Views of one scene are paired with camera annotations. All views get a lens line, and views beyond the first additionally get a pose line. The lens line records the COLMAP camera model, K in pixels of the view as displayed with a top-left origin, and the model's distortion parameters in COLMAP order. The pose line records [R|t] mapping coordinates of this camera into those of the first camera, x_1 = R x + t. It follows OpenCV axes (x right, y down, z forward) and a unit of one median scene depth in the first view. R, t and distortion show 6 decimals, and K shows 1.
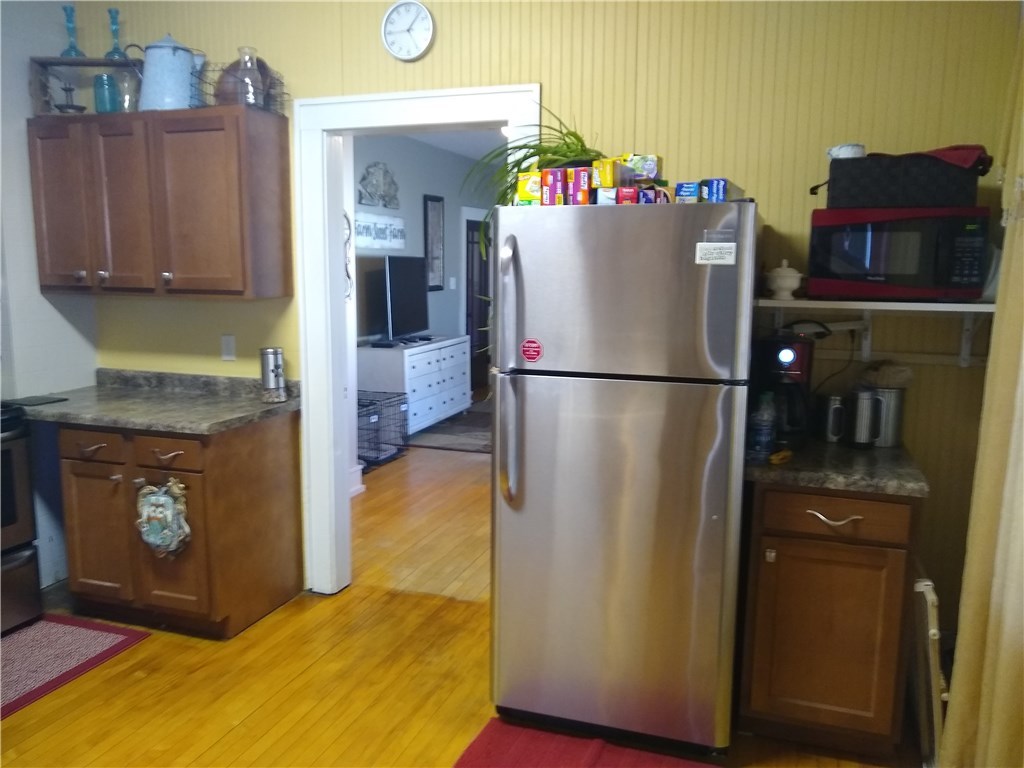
lens RADIAL K [[816.6, 0, 516.0], [0, 816.6, 381.2], [0, 0, 1]] dist [-0.013044, 0.007093]
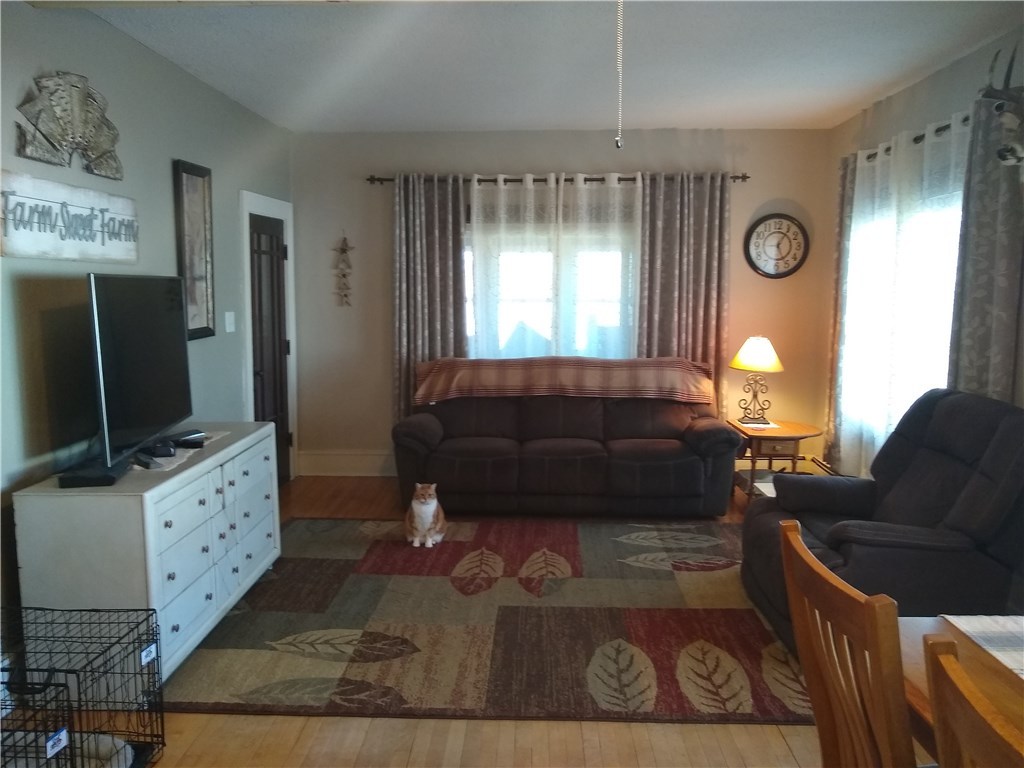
lens RADIAL K [[806.0, 0, 515.1], [0, 806.0, 378.8], [0, 0, 1]] dist [0.005718, -0.008810]
pose [[0.955296, -0.039980, 0.292934, -0.141100], [0.047205, 0.998730, -0.017634, -0.157686], [-0.291857, 0.030674, 0.955970, 1.041755]]
